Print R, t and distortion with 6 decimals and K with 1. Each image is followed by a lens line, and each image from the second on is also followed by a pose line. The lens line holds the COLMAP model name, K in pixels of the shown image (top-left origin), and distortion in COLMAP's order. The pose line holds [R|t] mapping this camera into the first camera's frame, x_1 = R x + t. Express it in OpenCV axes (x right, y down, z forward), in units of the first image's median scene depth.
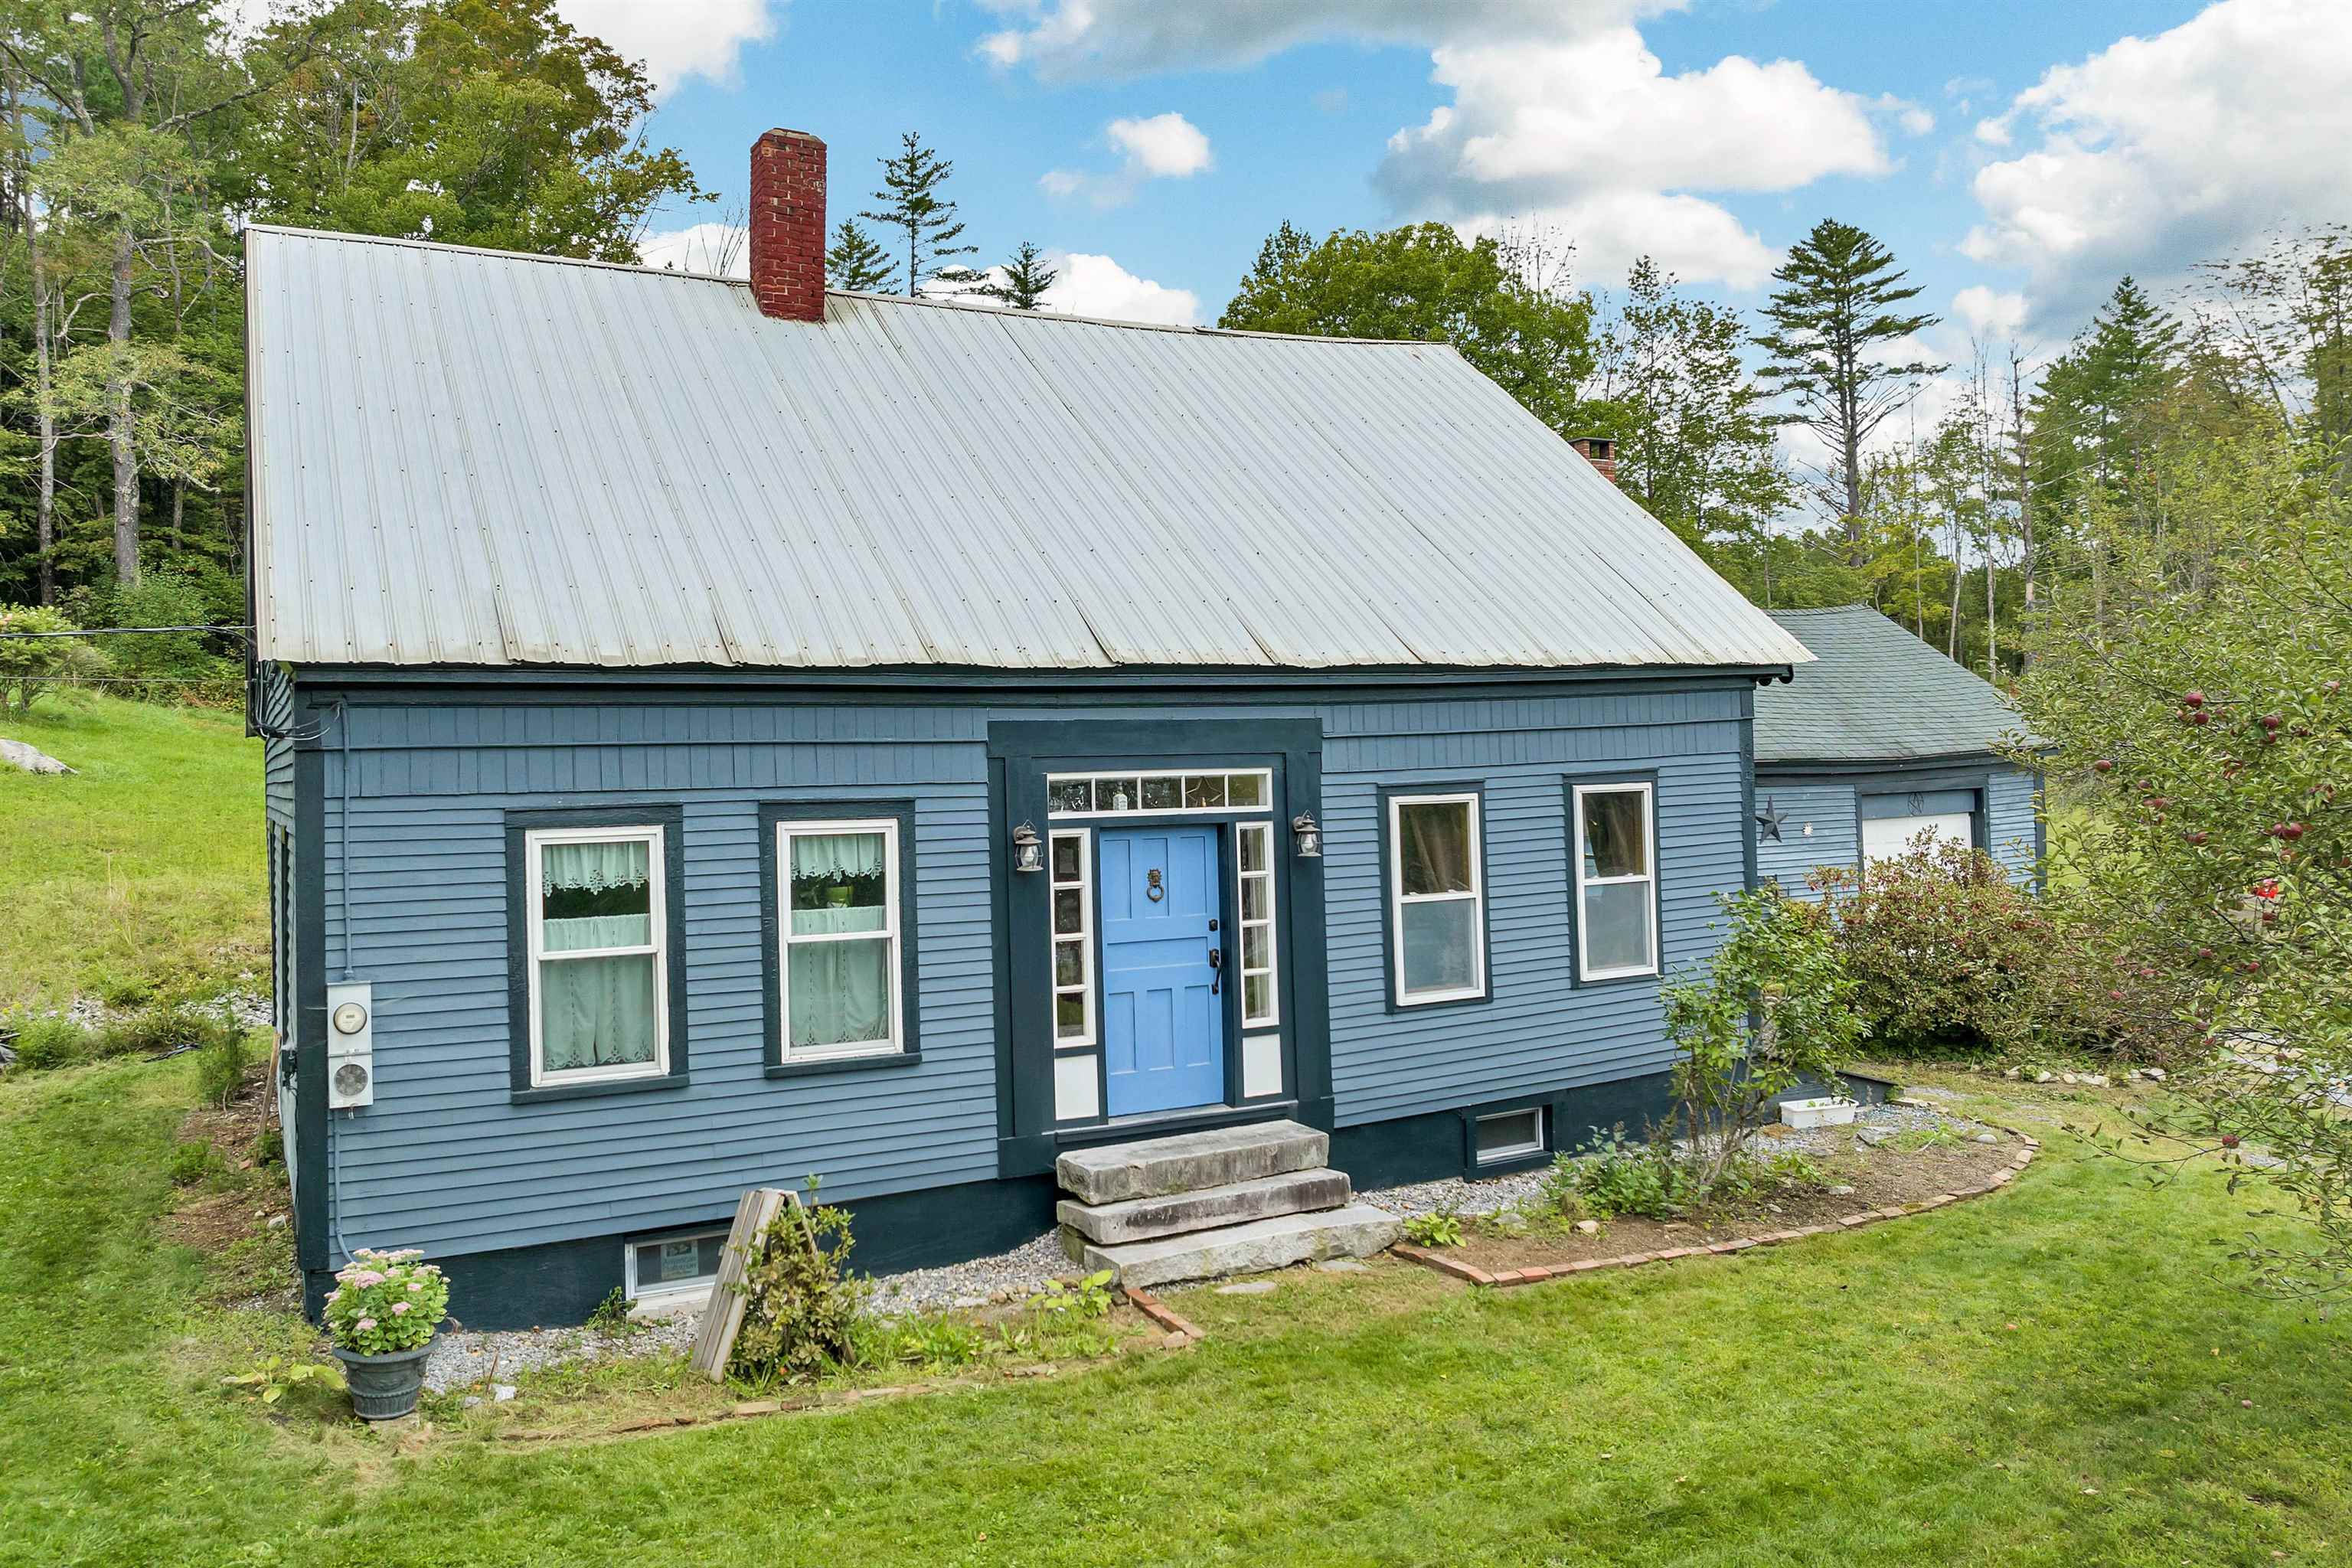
lens RADIAL K [[1696.9, 0, 1176.0], [0, 1696.9, 784.0], [0, 0, 1]] dist [-0.035201, -0.003426]
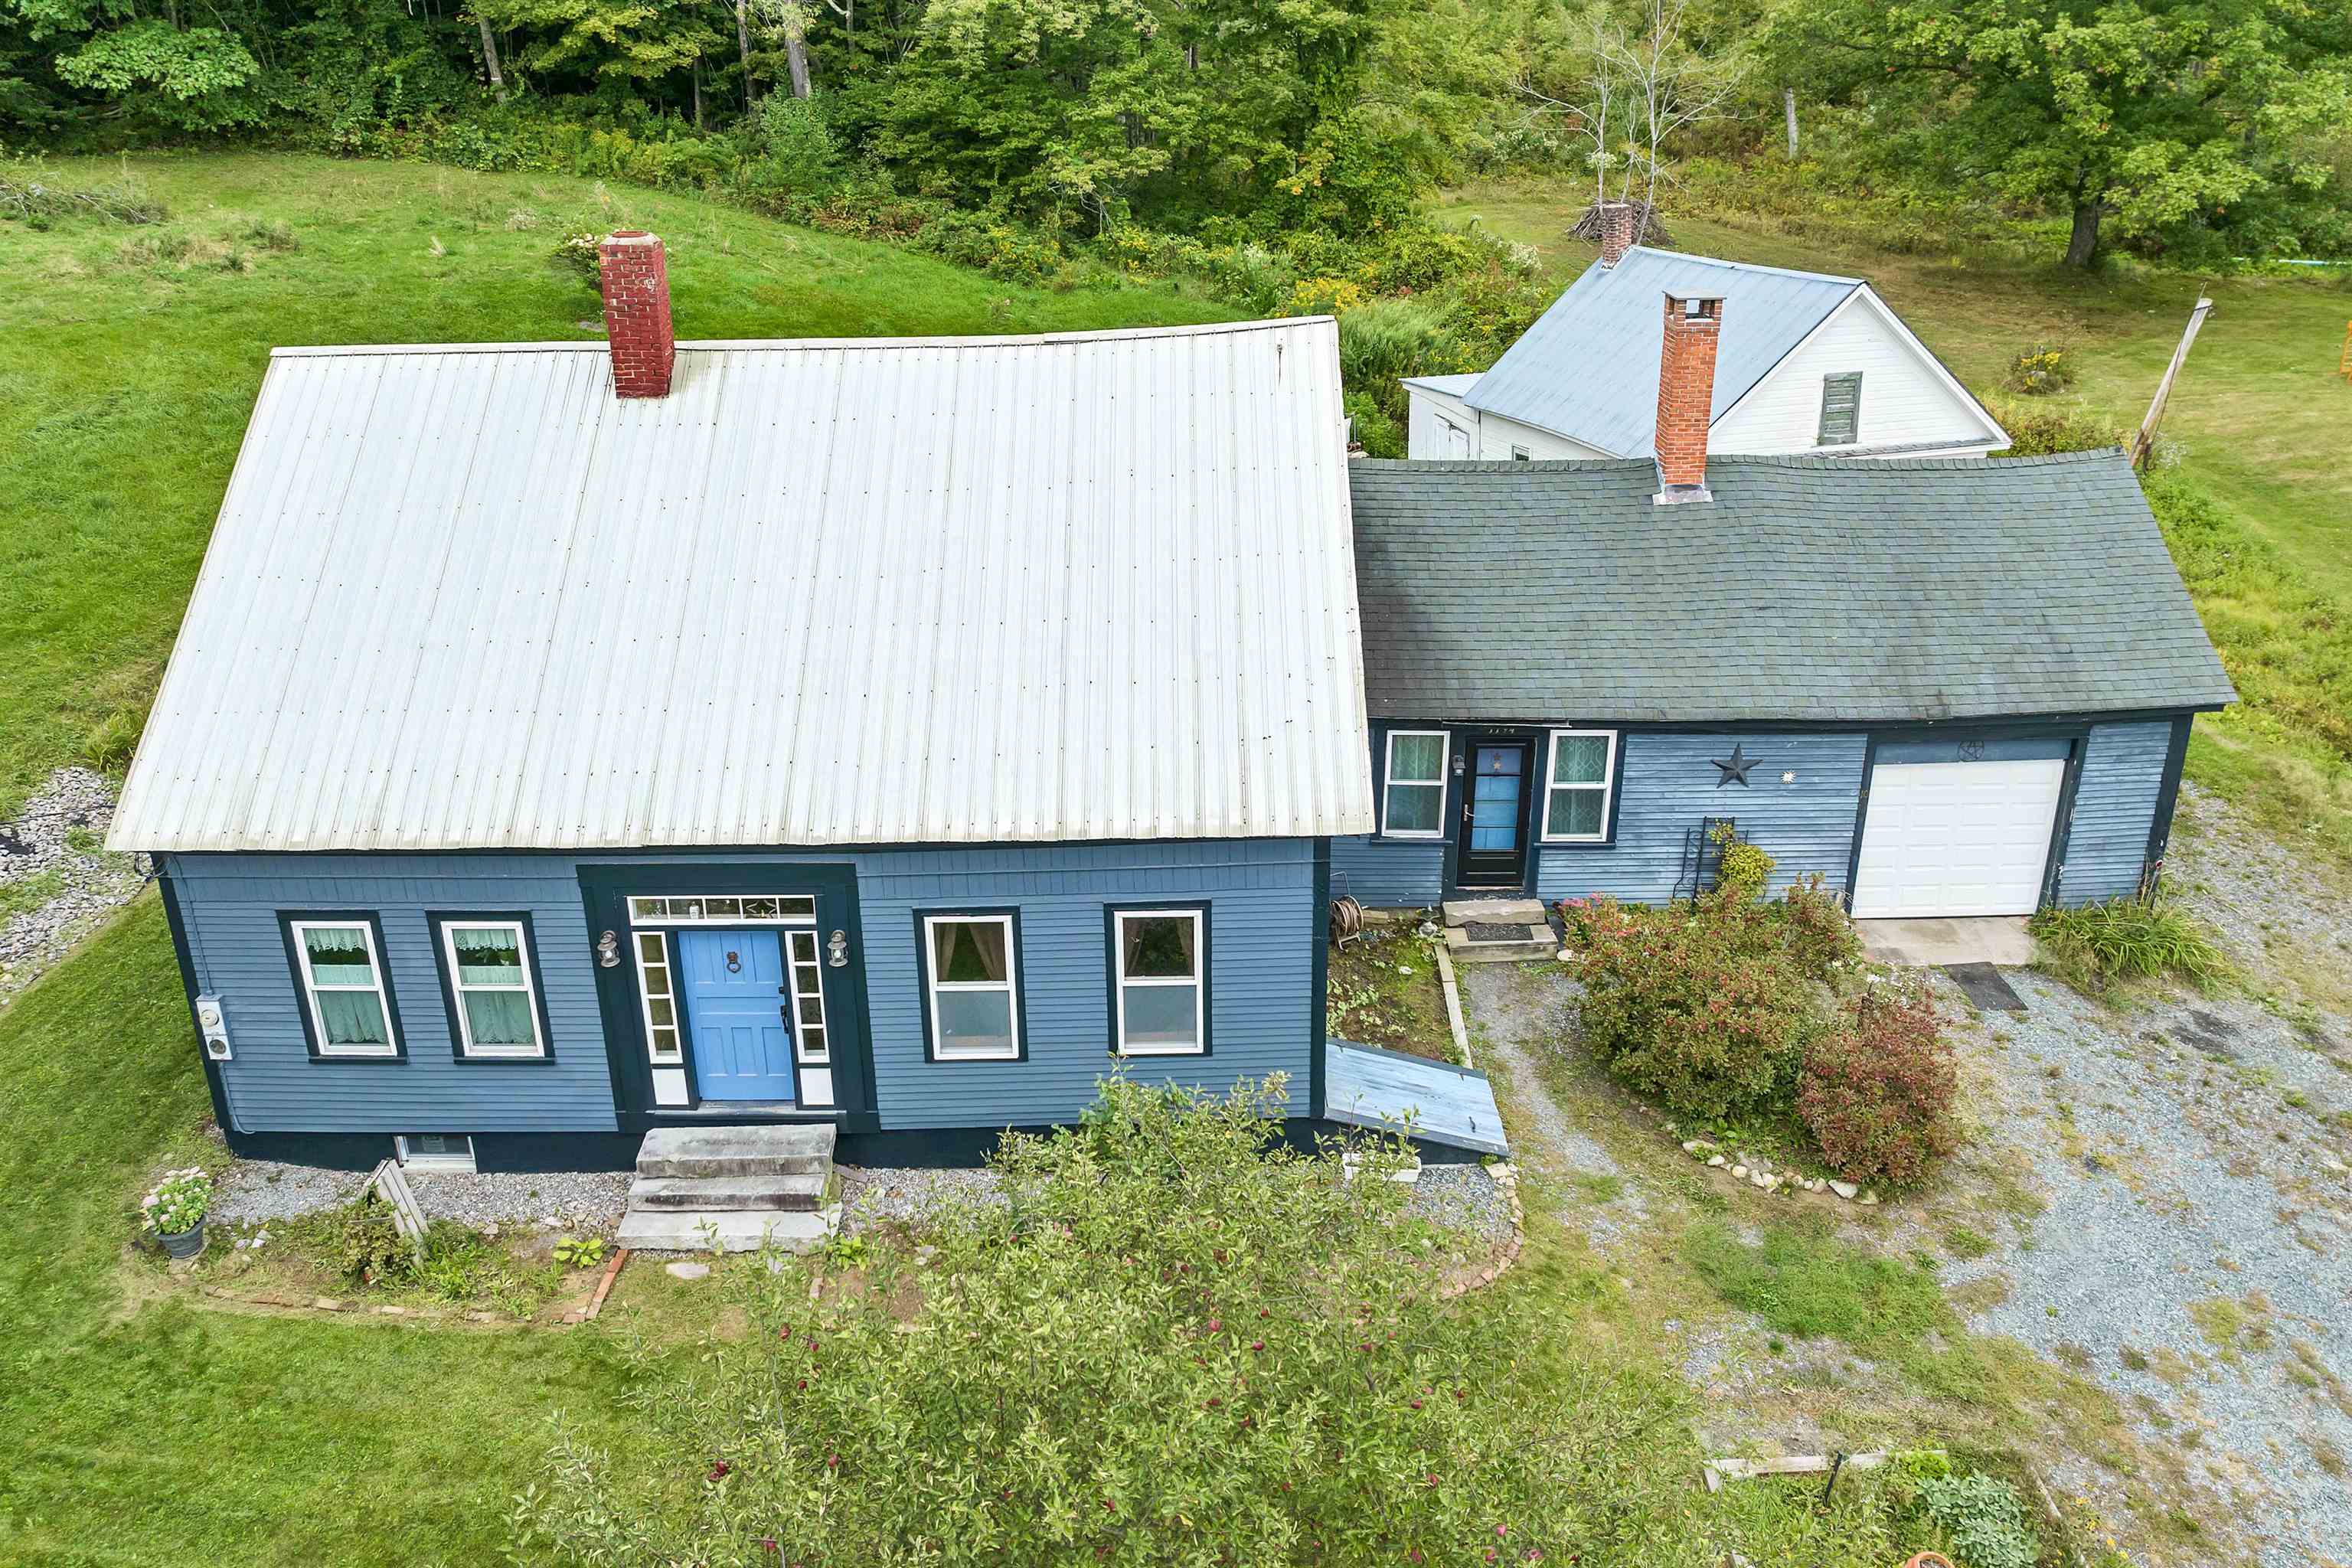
lens RADIAL K [[1611.2, 0, 1176.0], [0, 1611.2, 784.0], [0, 0, 1]] dist [-0.029675, -0.002591]
pose [[0.881200, 0.211094, -0.422996, 0.889227], [-0.021813, 0.911971, 0.409674, -0.662545], [0.472240, -0.351778, 0.808234, 0.169758]]
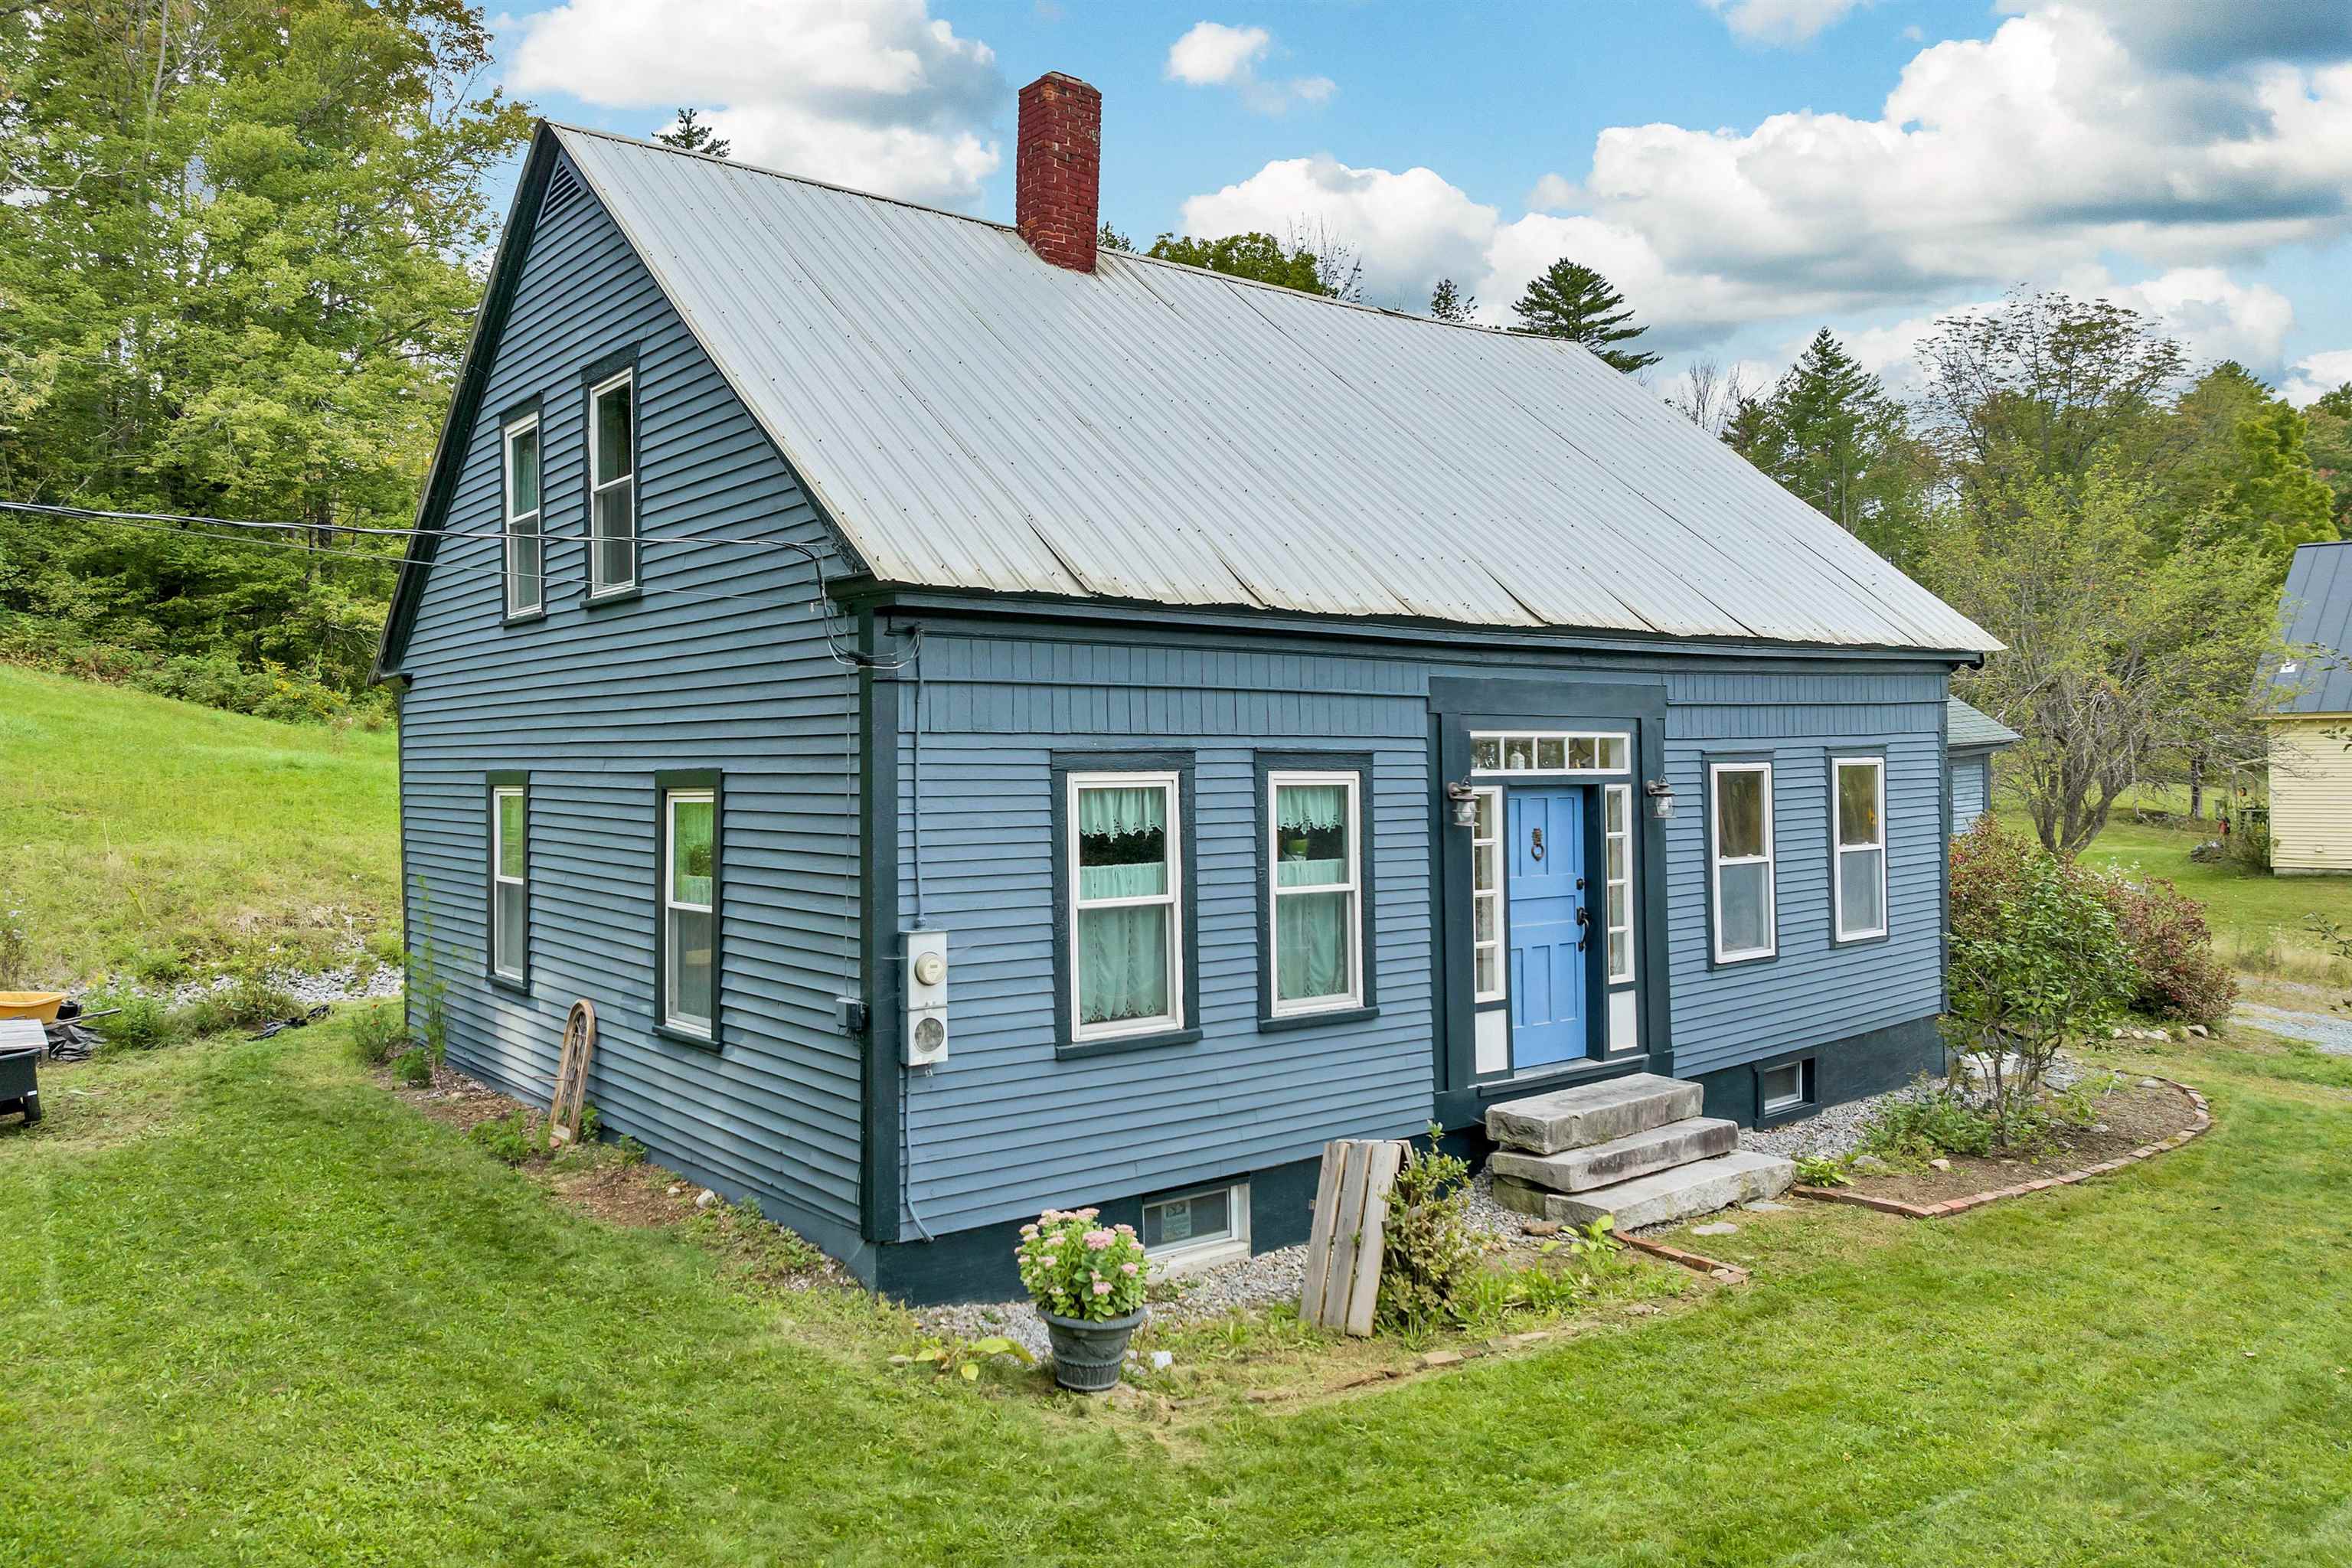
lens RADIAL K [[1661.6, 0, 1176.0], [0, 1661.6, 784.0], [0, 0, 1]] dist [-0.041645, -0.005041]
pose [[0.984890, 0.016308, 0.172409, -0.425681], [-0.016626, 0.999862, 0.000400, 0.028562], [-0.172379, -0.003260, 0.985025, 0.059639]]
